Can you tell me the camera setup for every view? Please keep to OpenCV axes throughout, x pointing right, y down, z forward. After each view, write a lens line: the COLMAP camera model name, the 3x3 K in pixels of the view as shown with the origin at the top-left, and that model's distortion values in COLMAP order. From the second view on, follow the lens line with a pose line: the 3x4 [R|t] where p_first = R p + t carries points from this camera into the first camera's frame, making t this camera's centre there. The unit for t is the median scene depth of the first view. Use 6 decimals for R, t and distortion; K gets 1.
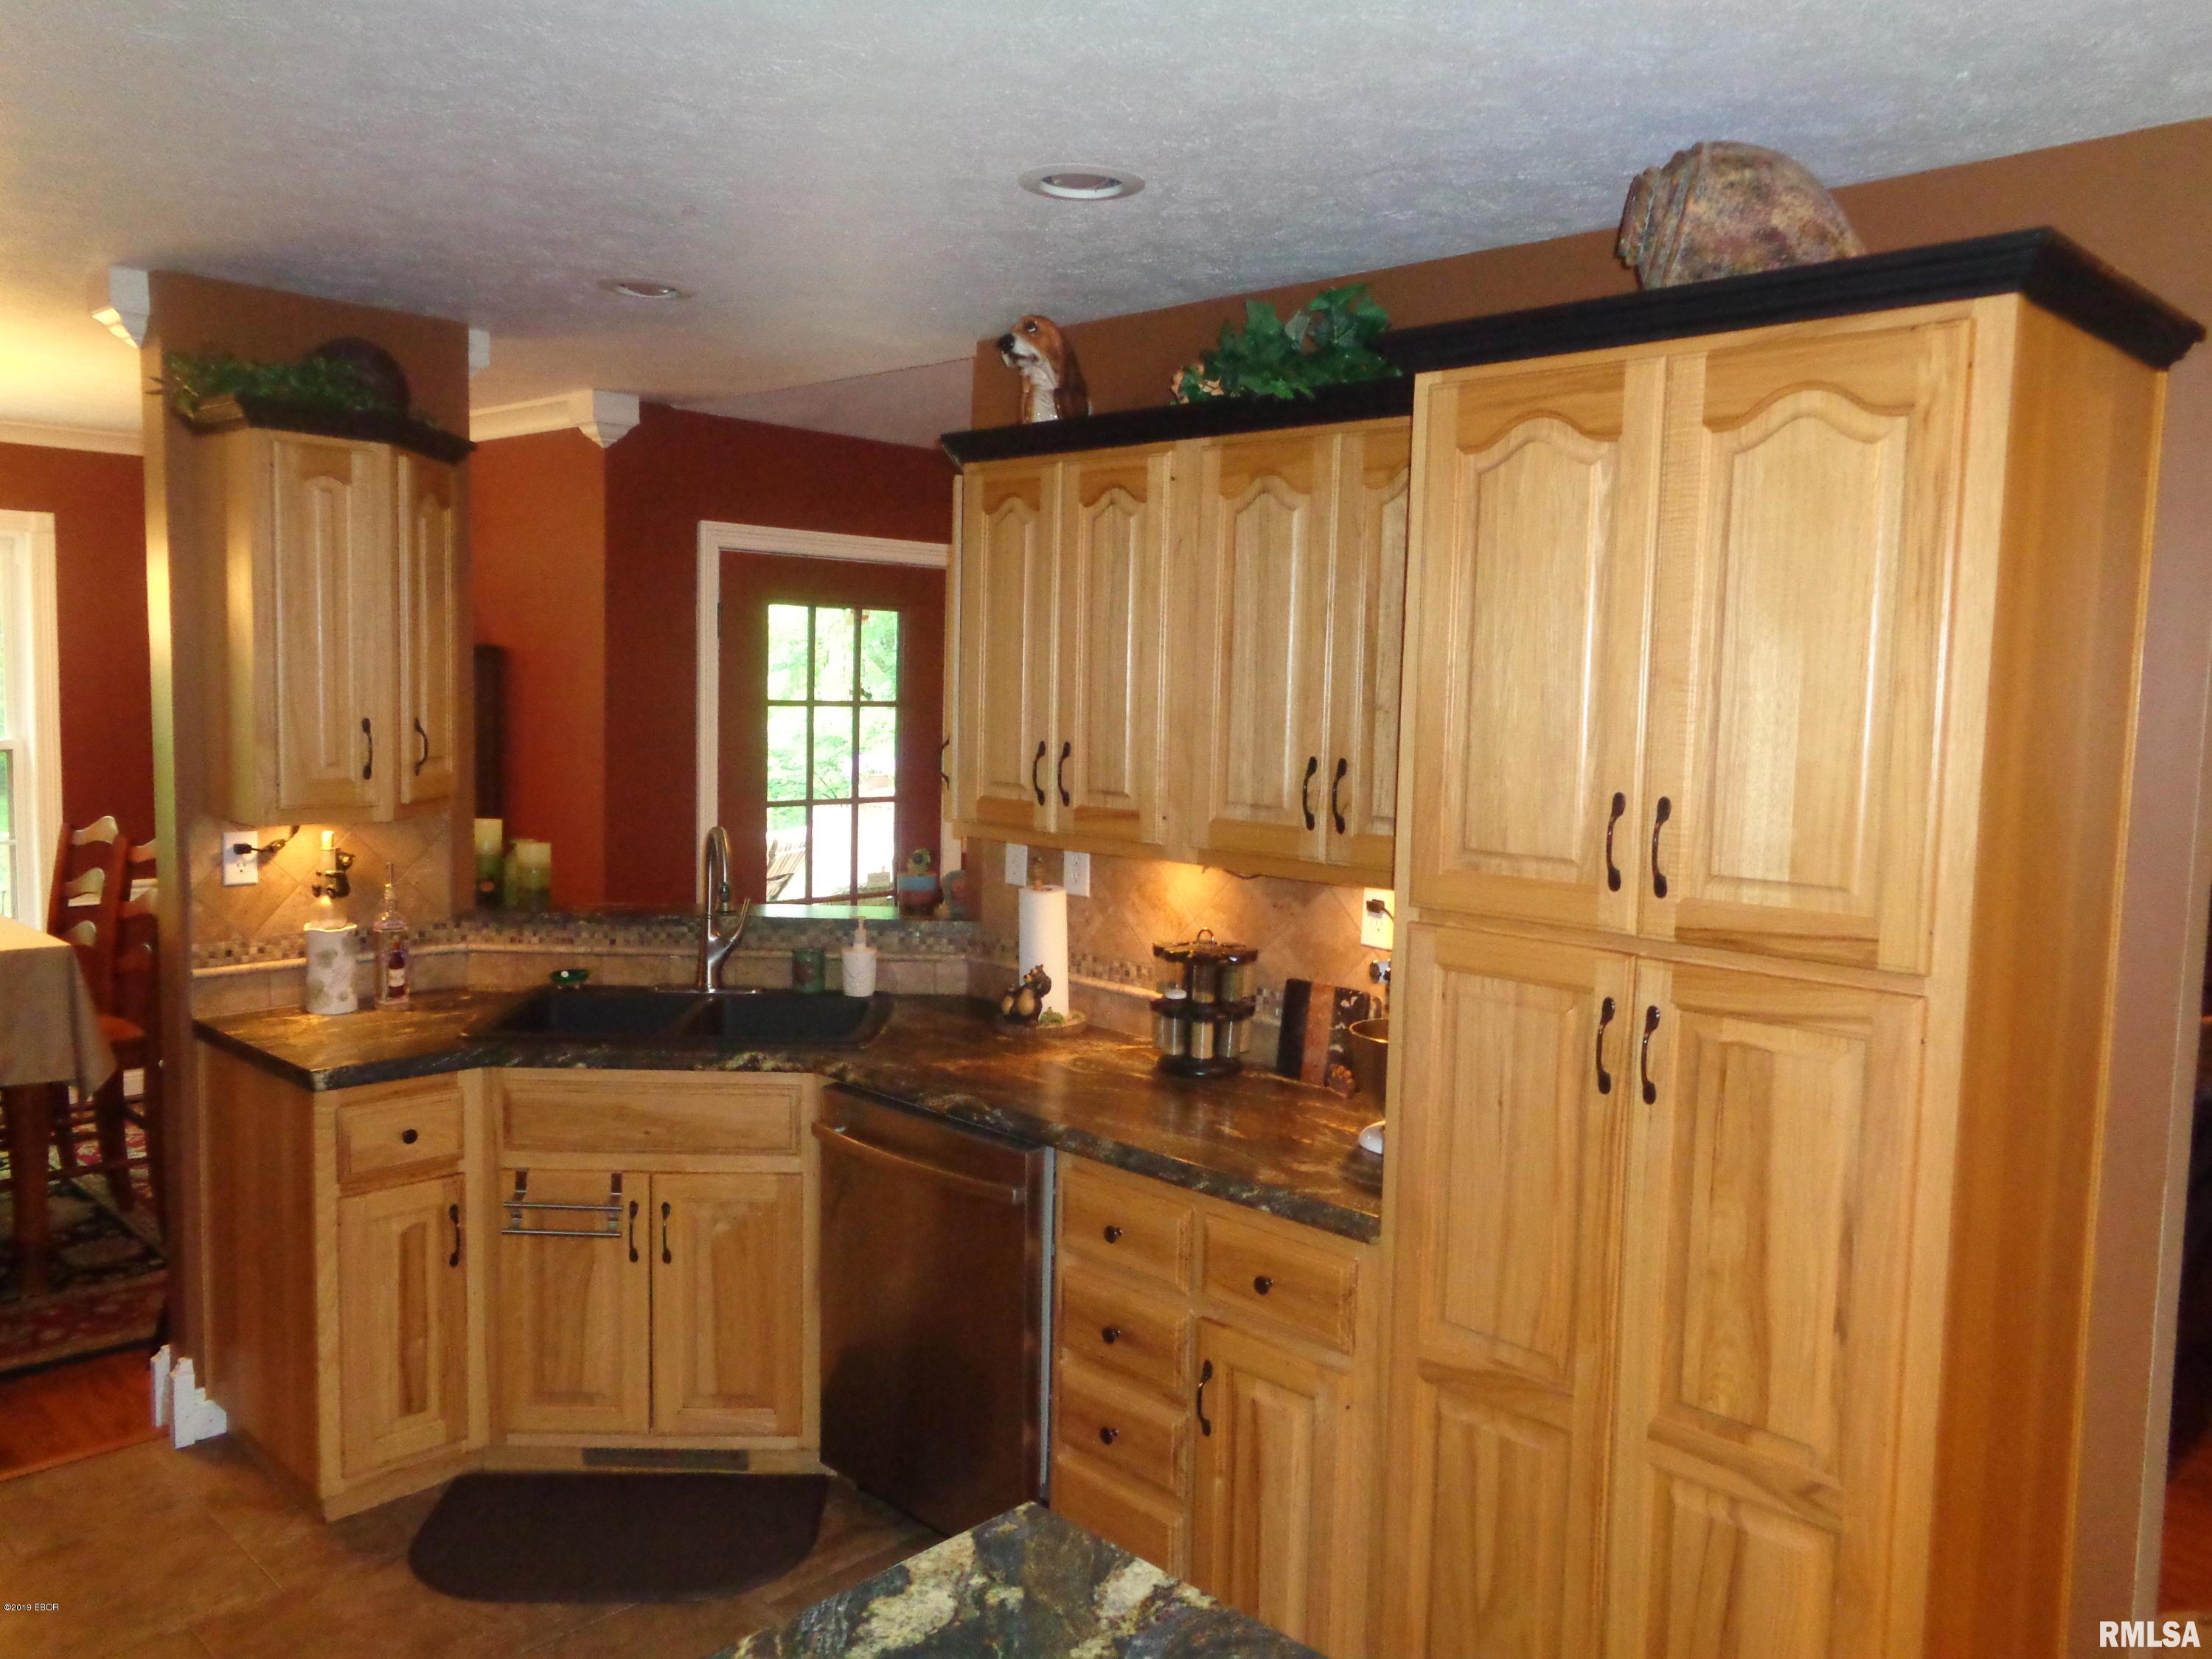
lens RADIAL K [[1670.4, 0, 1107.0], [0, 1670.4, 832.4], [0, 0, 1]] dist [0.010691, -0.000045]
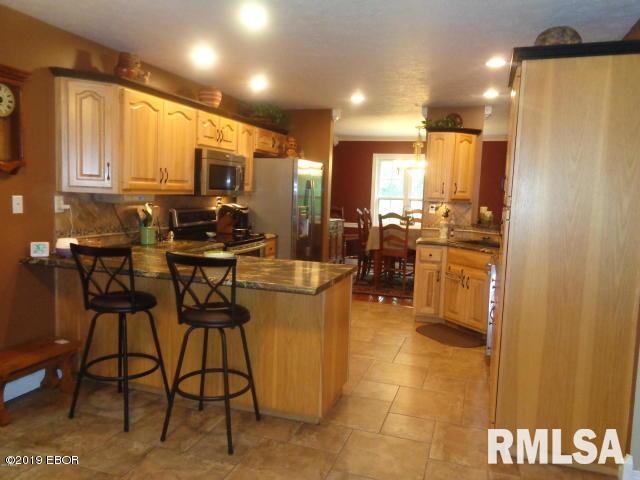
lens RADIAL K [[483.3, 0, 321.1], [0, 483.3, 236.1], [0, 0, 1]] dist [0.010691, -0.000045]
pose [[0.433197, 0.074622, -0.898205, 0.823359], [-0.111695, 0.993329, 0.028655, 0.105966], [0.894351, 0.087912, 0.438642, -0.041144]]
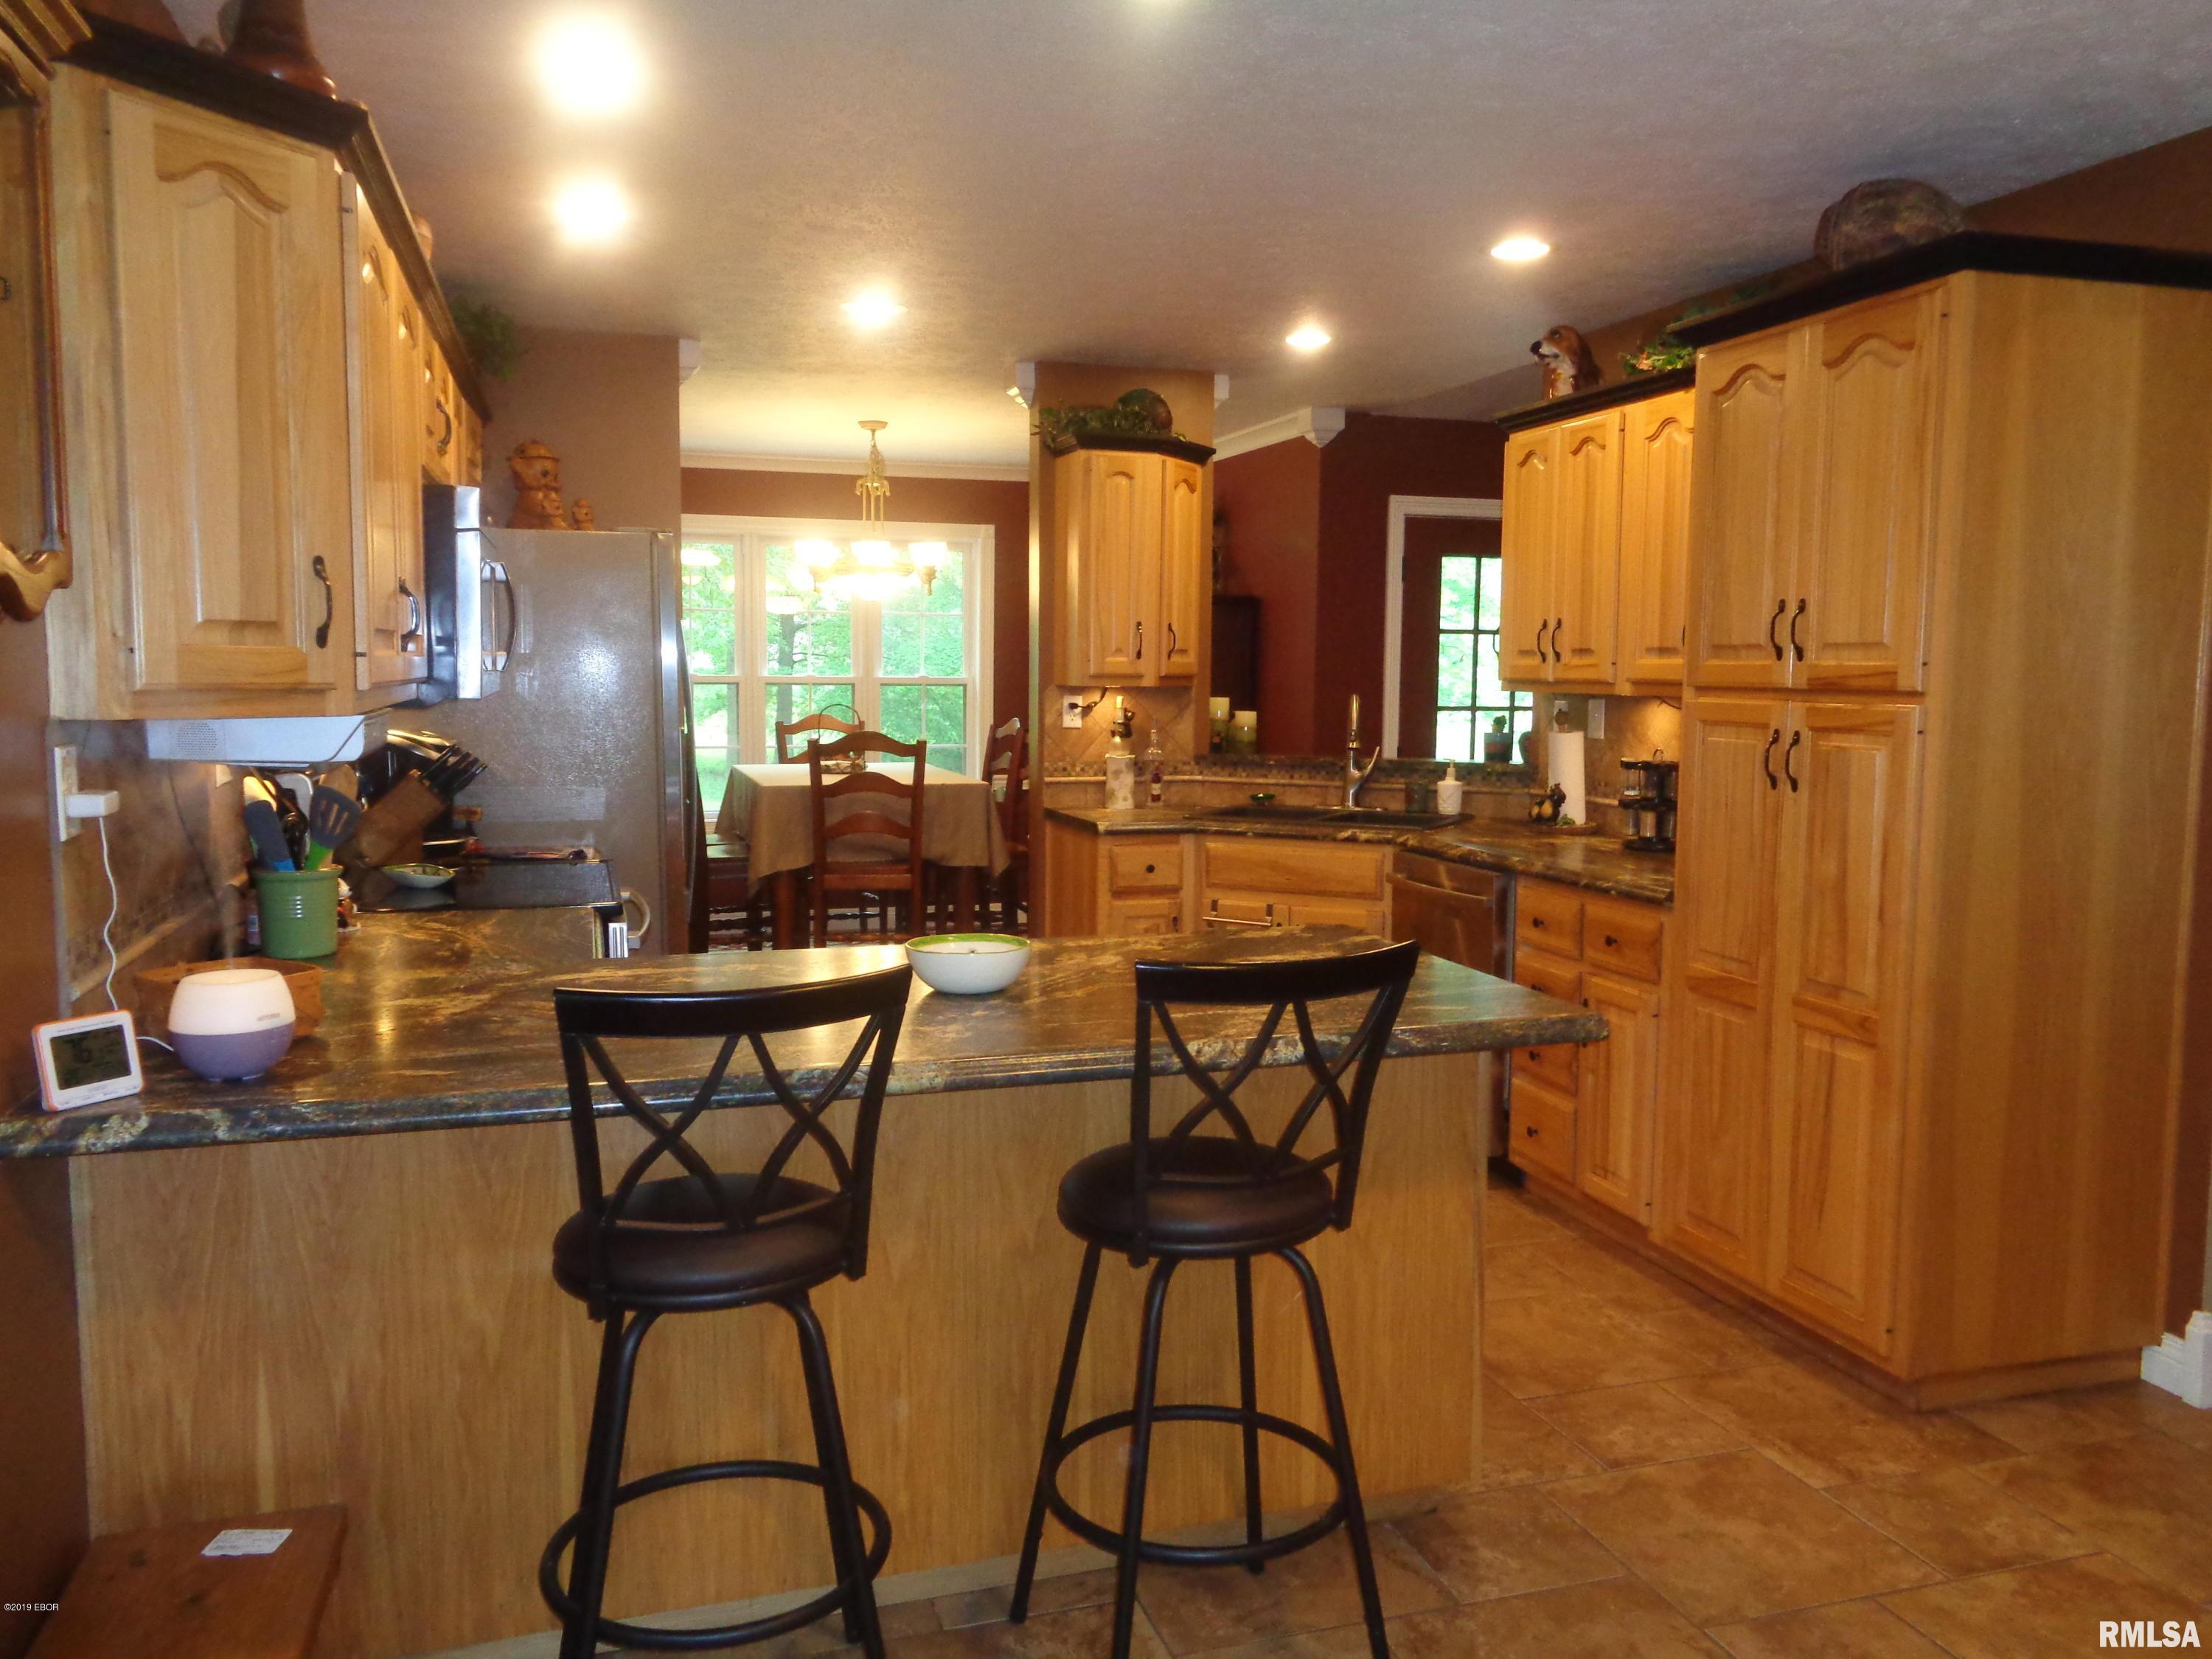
lens RADIAL K [[1670.4, 0, 1119.6], [0, 1670.4, 825.4], [0, 0, 1]] dist [0.010691, -0.000045]
pose [[0.880131, 0.025590, -0.474040, 0.318769], [-0.029445, 0.999566, -0.000710, 0.132270], [0.473816, 0.014583, 0.880503, -0.441591]]
